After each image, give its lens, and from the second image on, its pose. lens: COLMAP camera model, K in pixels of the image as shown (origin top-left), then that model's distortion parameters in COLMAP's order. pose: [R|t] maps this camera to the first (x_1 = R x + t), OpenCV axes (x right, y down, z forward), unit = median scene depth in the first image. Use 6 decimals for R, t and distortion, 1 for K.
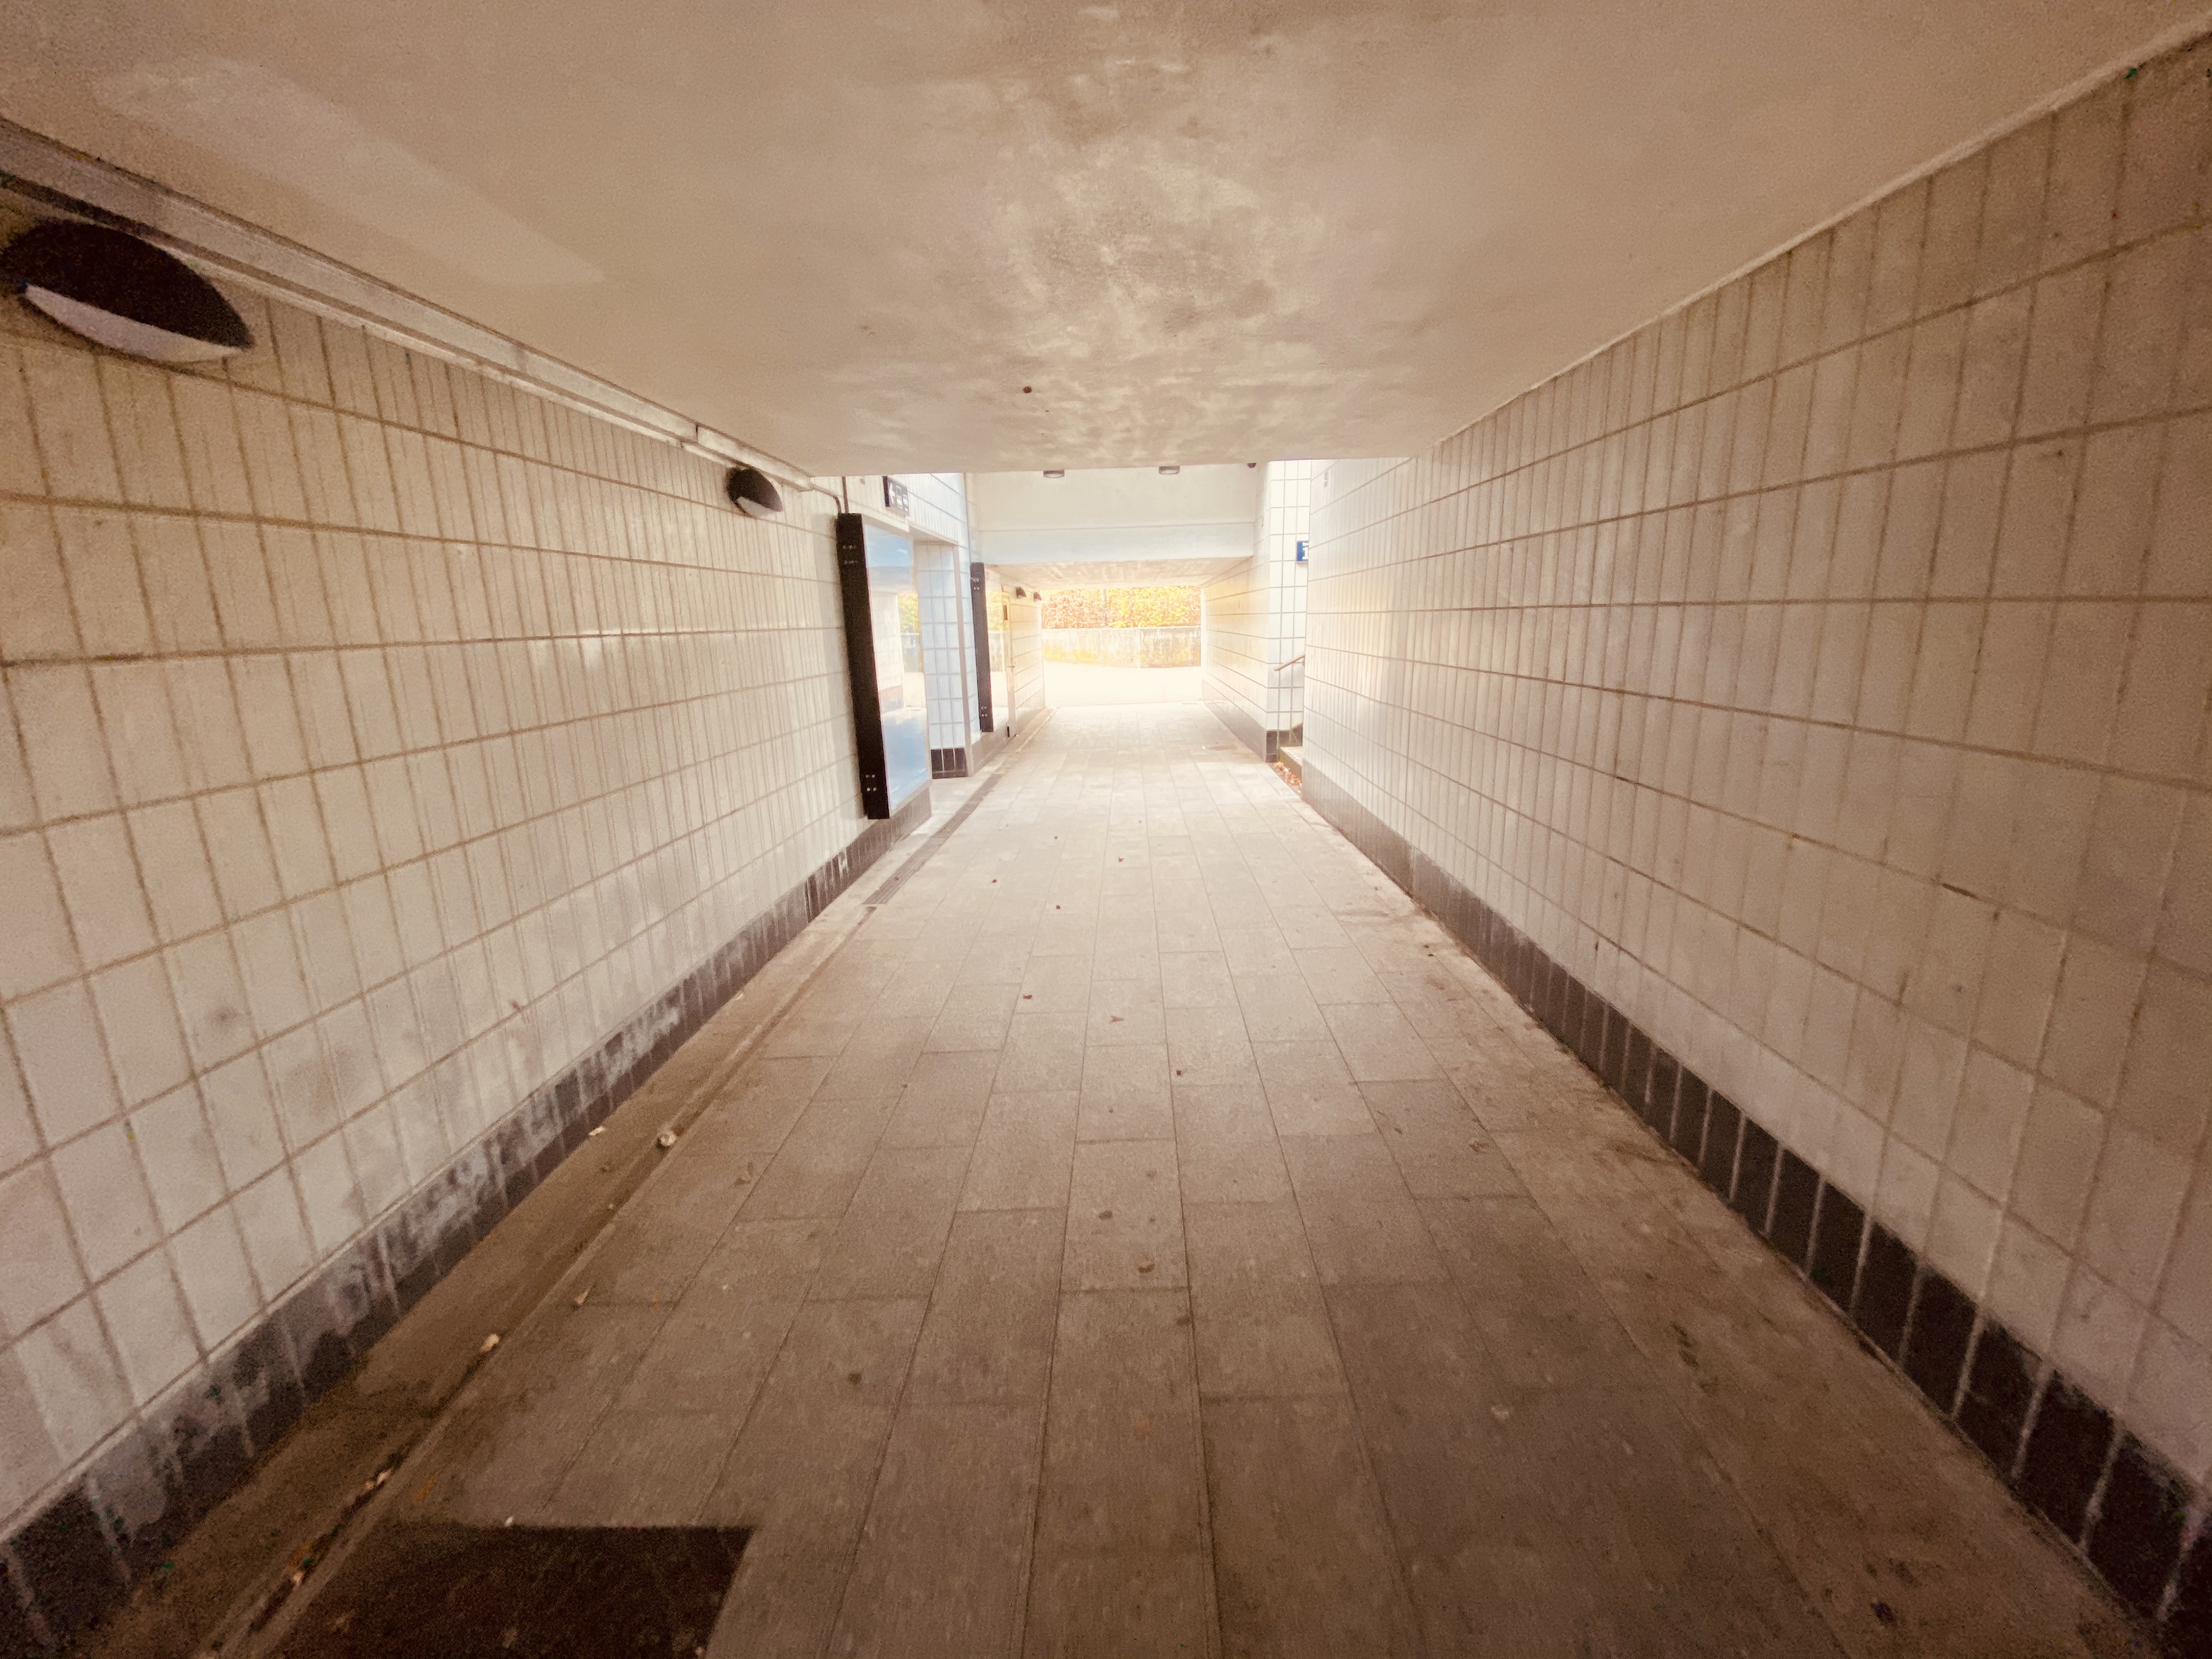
lens RADIAL K [[885.6, 0, 1103.5], [0, 885.6, 820.2], [0, 0, 1]] dist [0.016565, -0.015363]
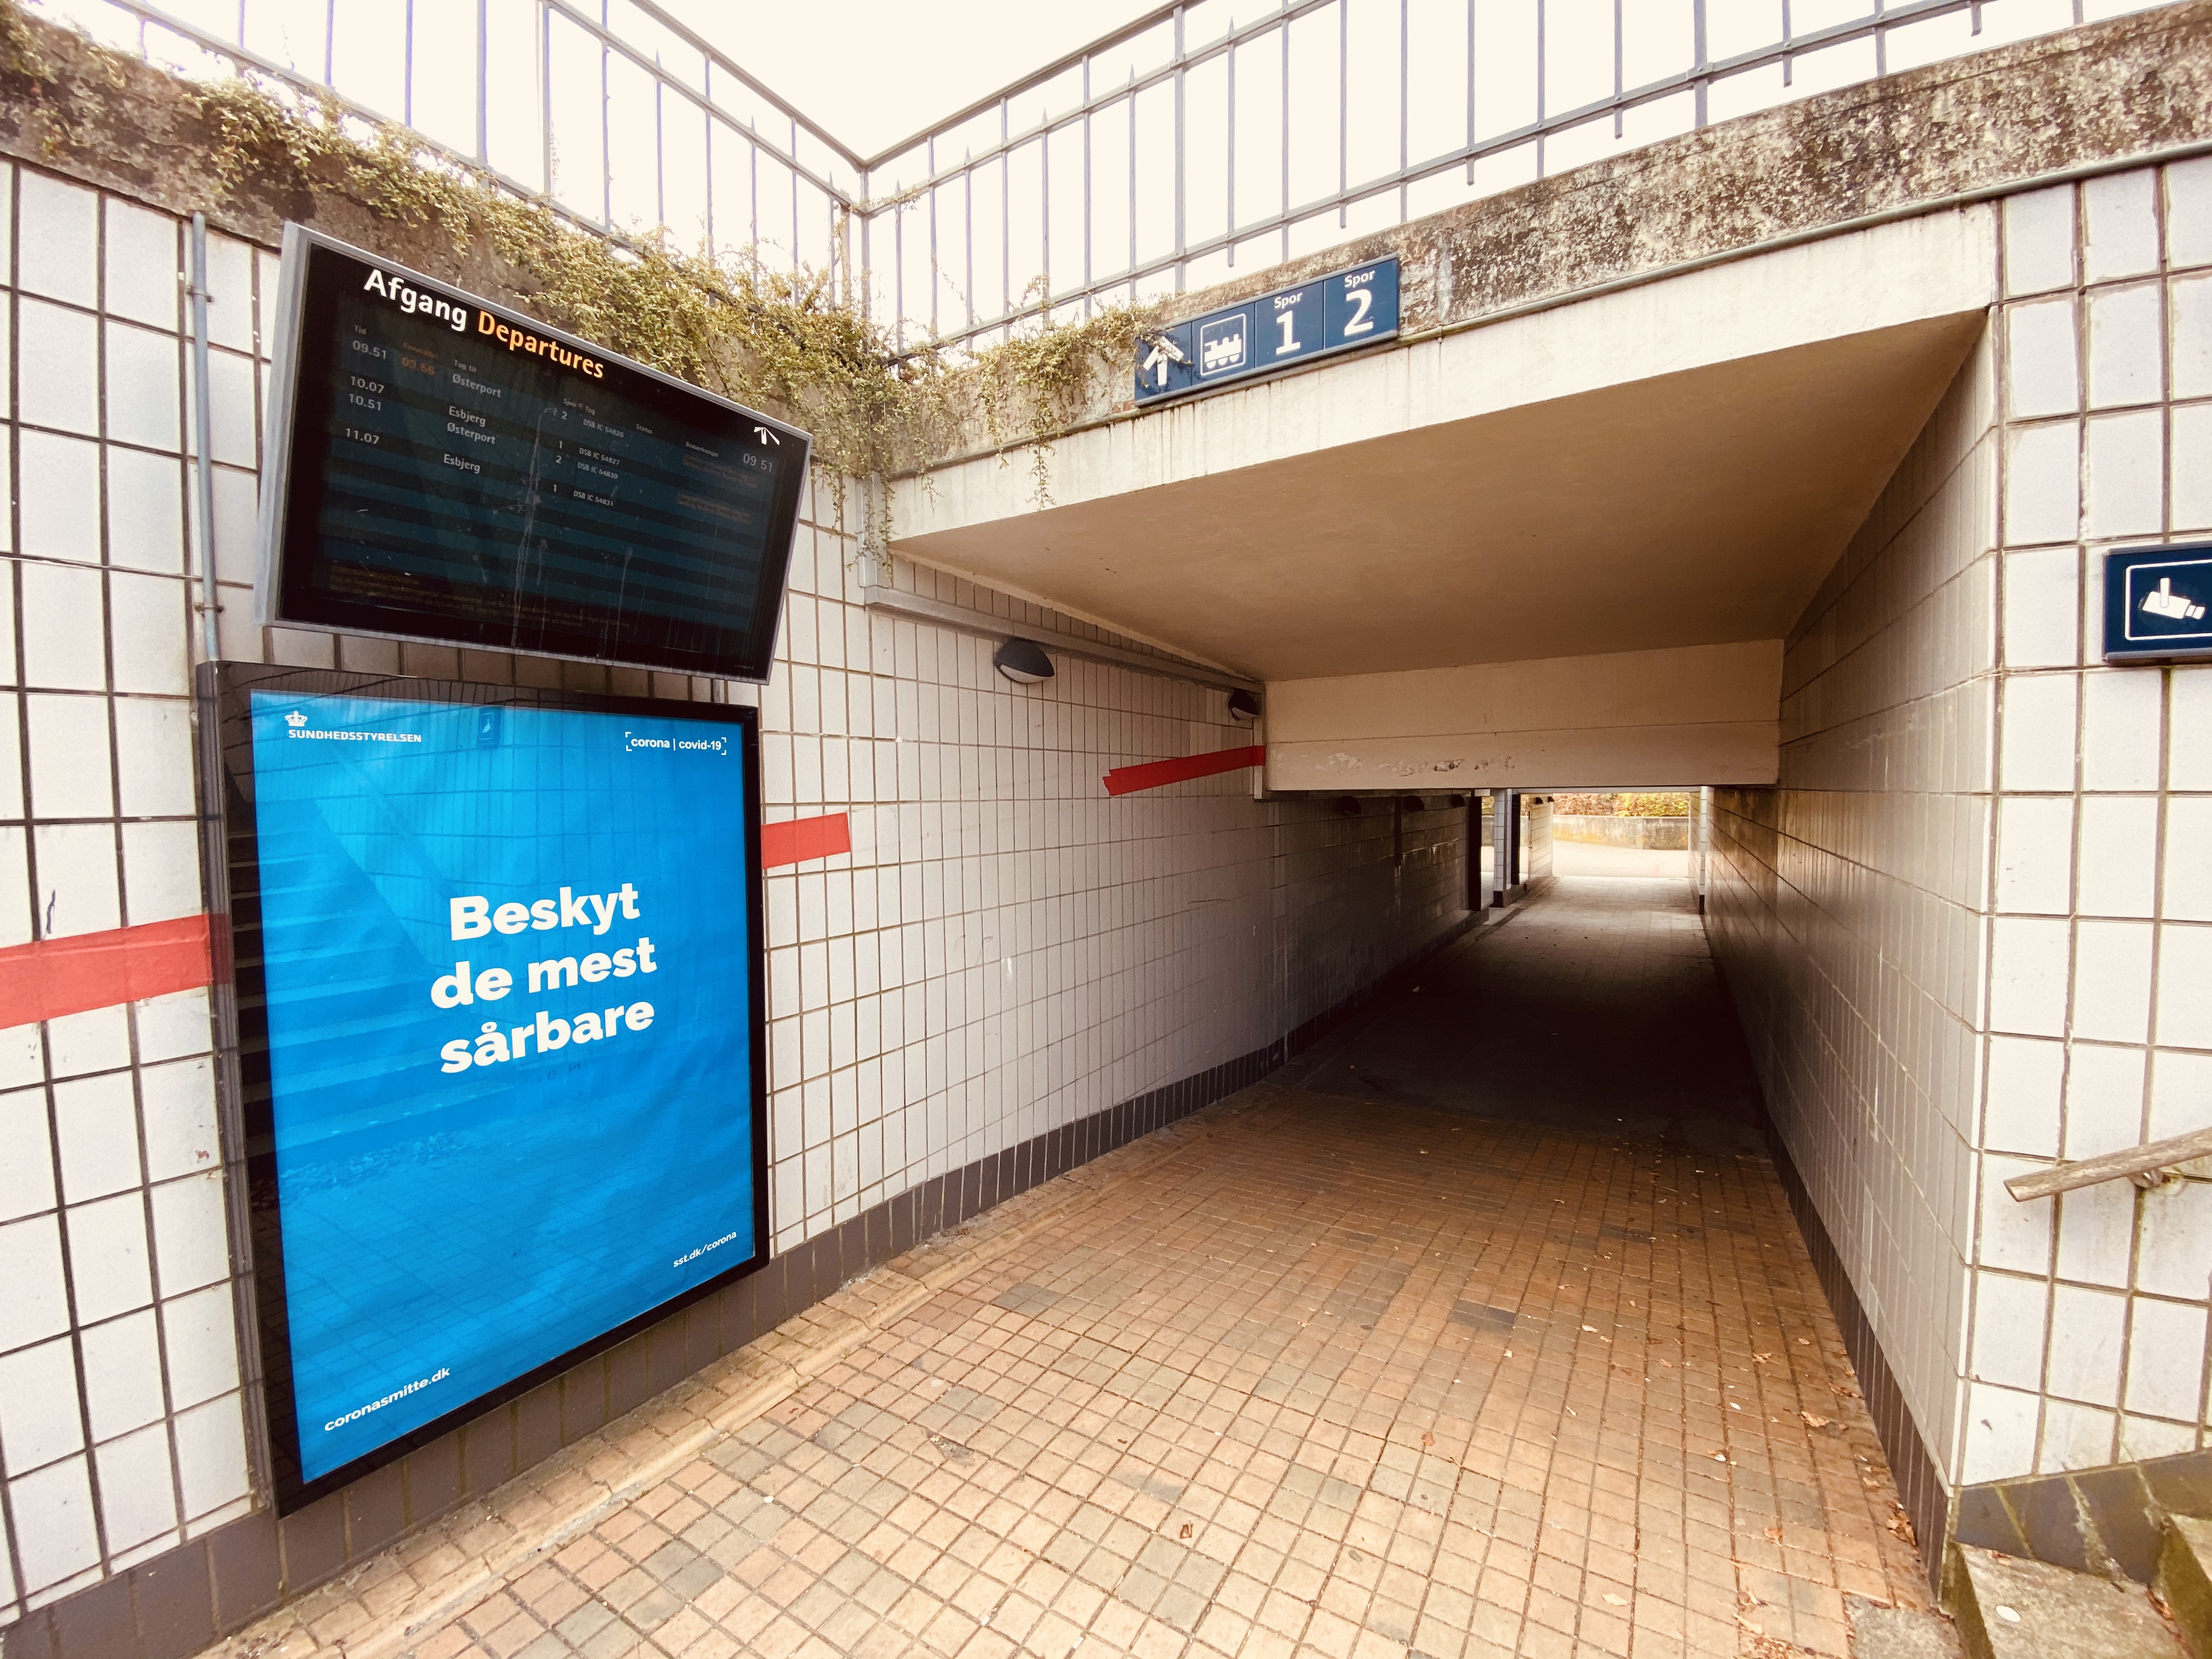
lens RADIAL K [[922.6, 0, 1107.5], [0, 922.6, 837.4], [0, 0, 1]] dist [0.027432, -0.017606]
pose [[0.870320, 0.043497, -0.490562, 0.028783], [-0.121853, 0.984140, -0.128922, 0.065078], [0.477174, 0.171980, 0.861816, -0.447957]]
